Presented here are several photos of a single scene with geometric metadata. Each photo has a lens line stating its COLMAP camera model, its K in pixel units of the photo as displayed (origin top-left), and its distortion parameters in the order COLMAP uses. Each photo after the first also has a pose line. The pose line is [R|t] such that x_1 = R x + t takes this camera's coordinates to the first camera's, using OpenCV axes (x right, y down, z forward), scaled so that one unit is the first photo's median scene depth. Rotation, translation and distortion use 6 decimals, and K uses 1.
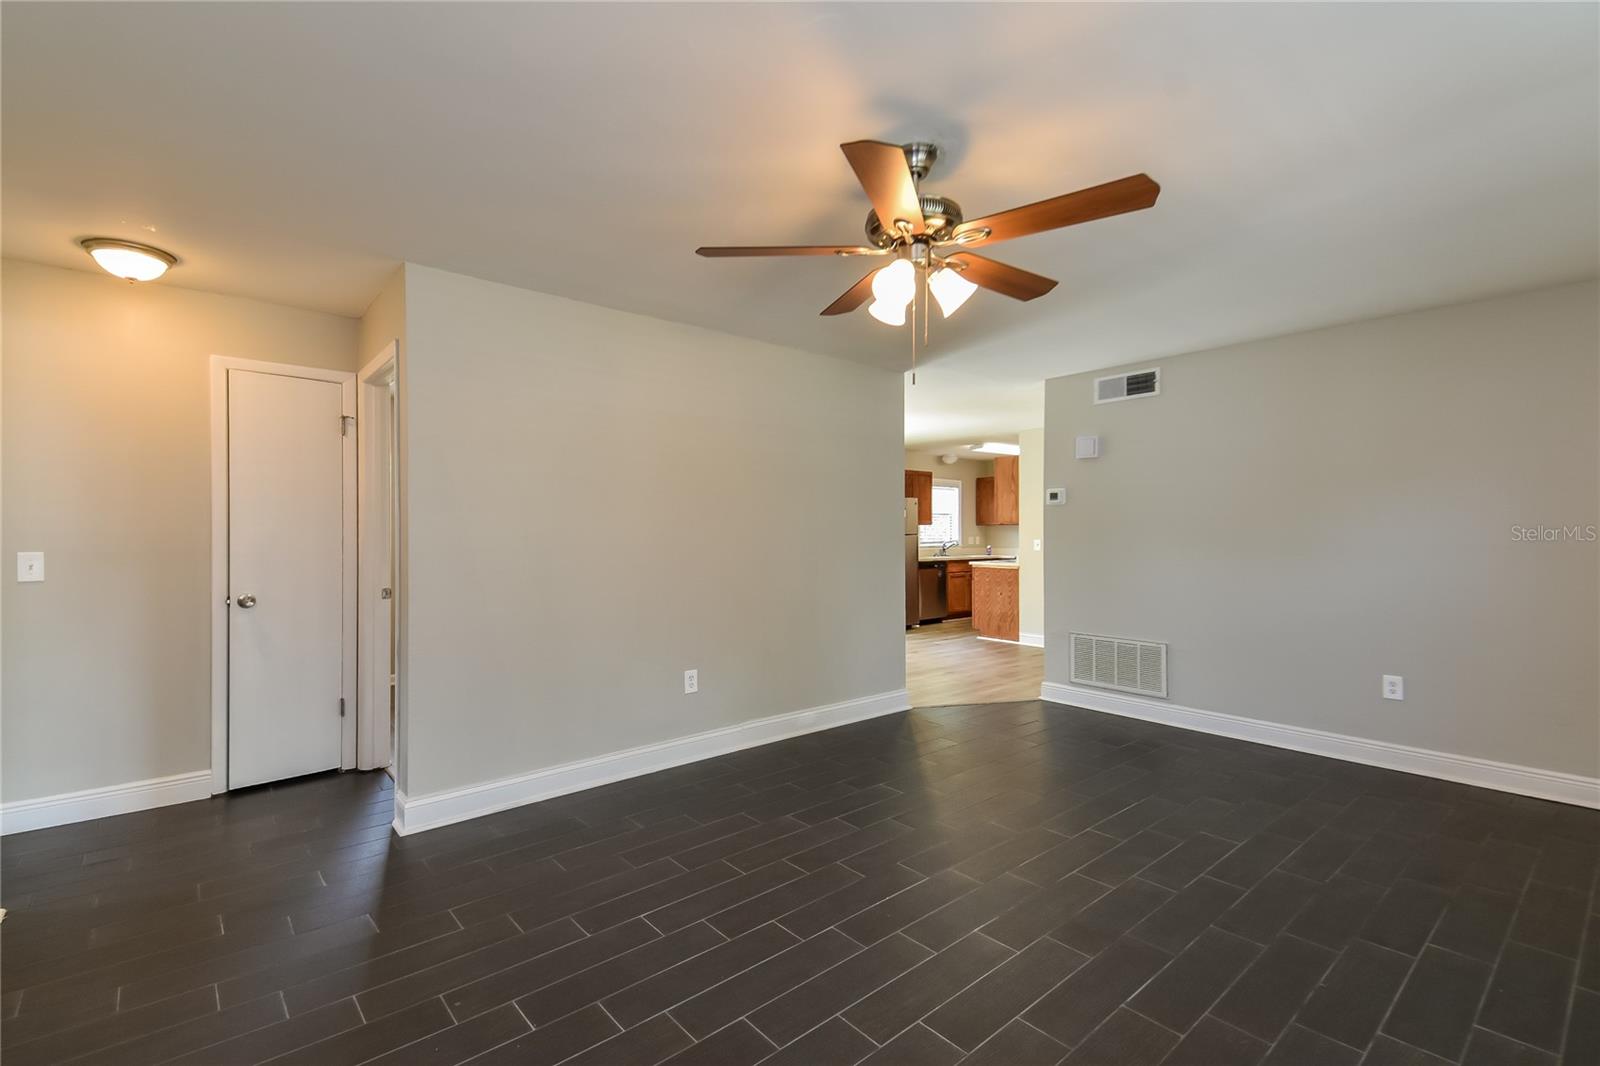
lens RADIAL K [[702.5, 0, 800.7], [0, 702.5, 532.6], [0, 0, 1]] dist [0.001208, -0.000416]
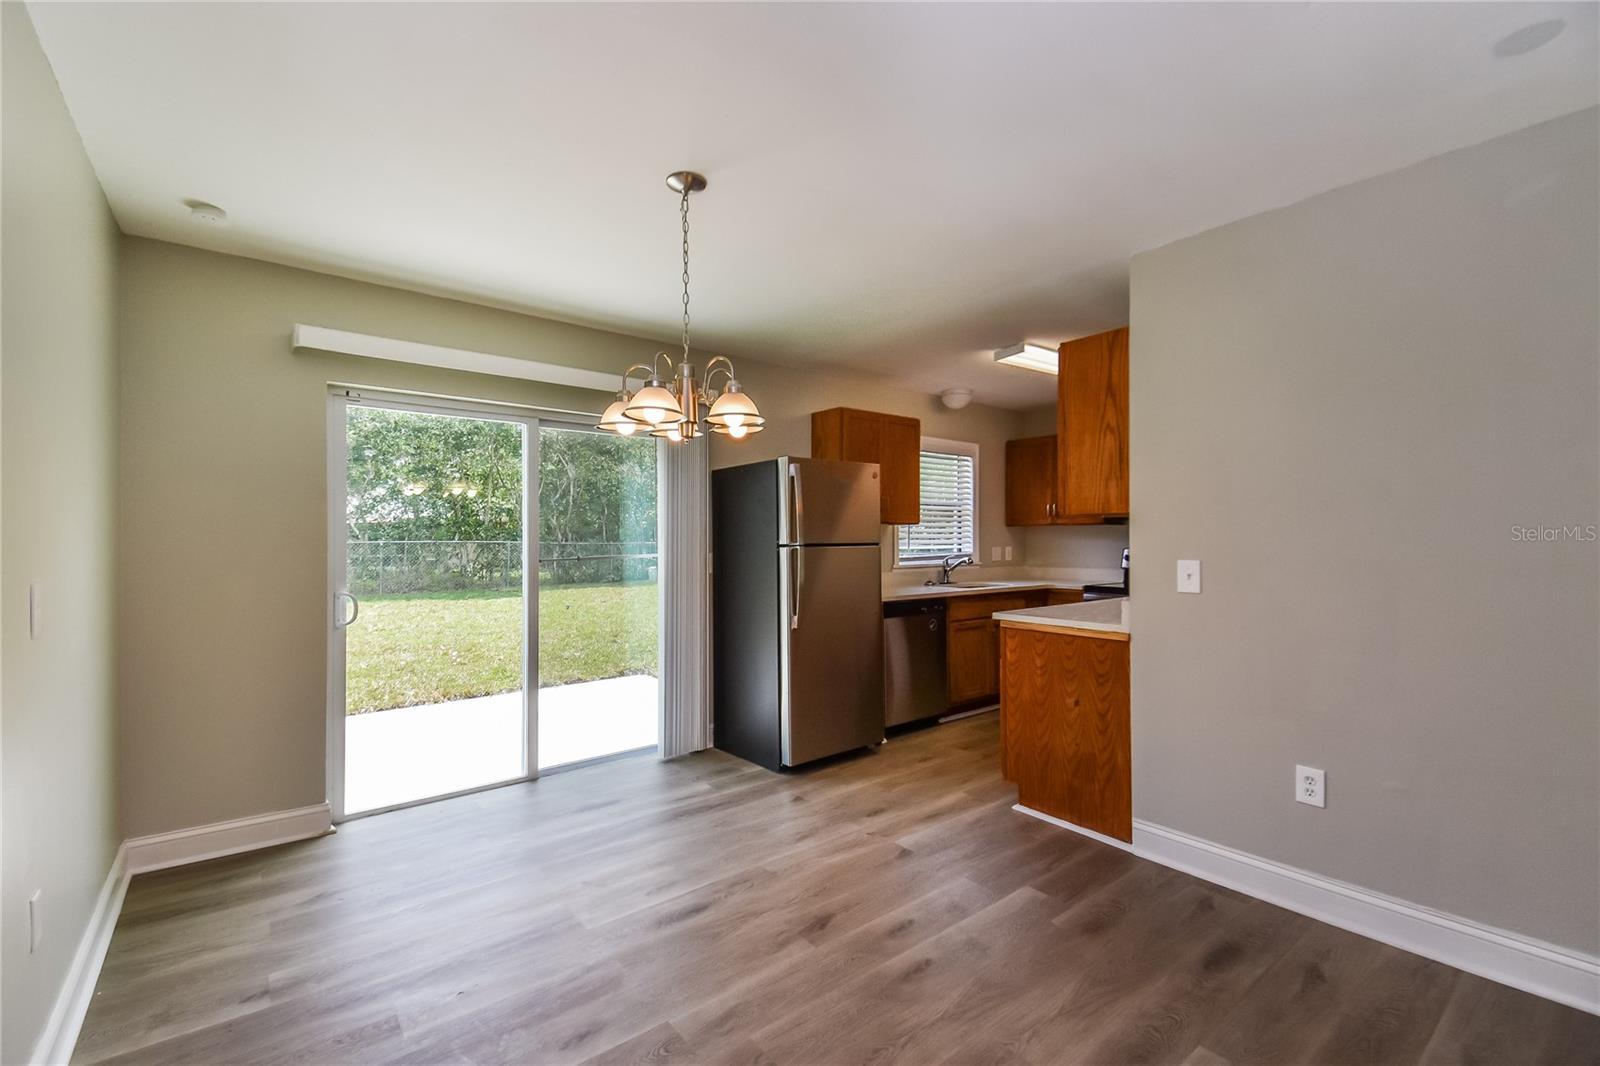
lens RADIAL K [[702.5, 0, 801.5], [0, 702.5, 530.1], [0, 0, 1]] dist [0.001208, -0.000416]
pose [[0.999397, -0.001853, -0.034668, 0.122225], [0.001377, 0.999905, -0.013750, -0.000404], [0.034690, 0.013694, 0.999304, 0.500804]]
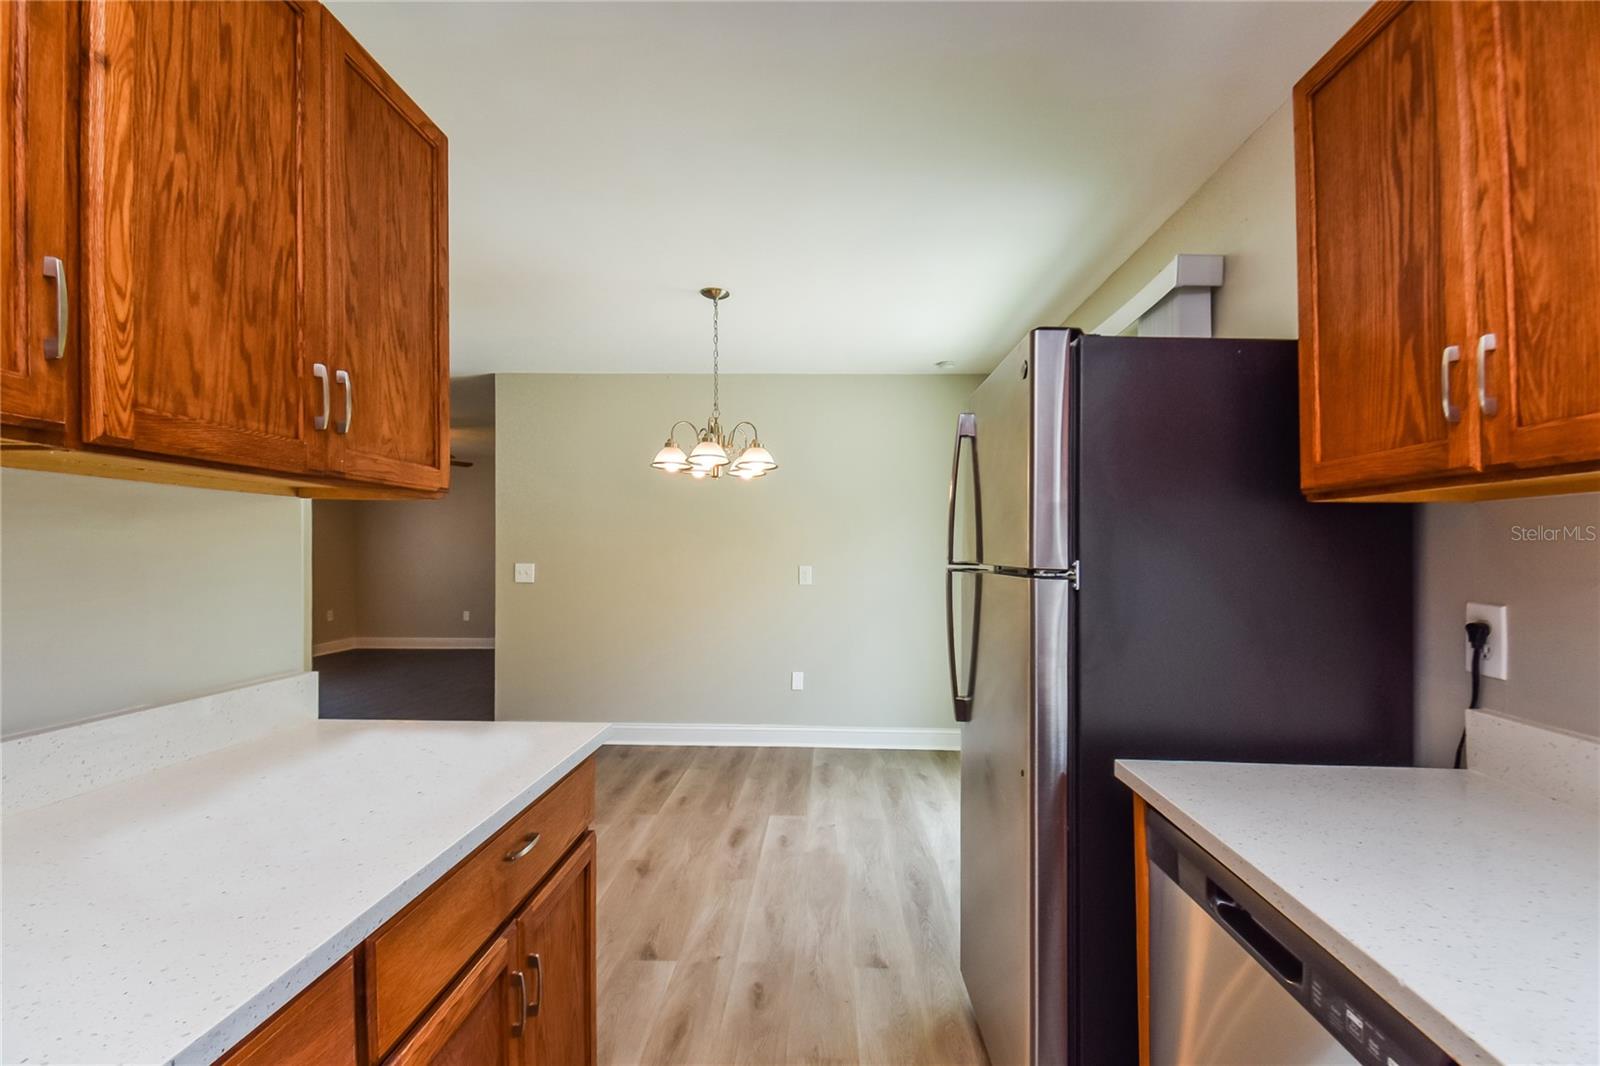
lens RADIAL K [[702.5, 0, 804.9], [0, 702.5, 541.7], [0, 0, 1]] dist [0.001208, -0.000416]
pose [[-0.672197, -0.016671, -0.740184, 0.309329], [-0.013814, 0.999855, -0.009973, -0.002493], [0.740243, 0.003521, -0.672330, 1.036981]]
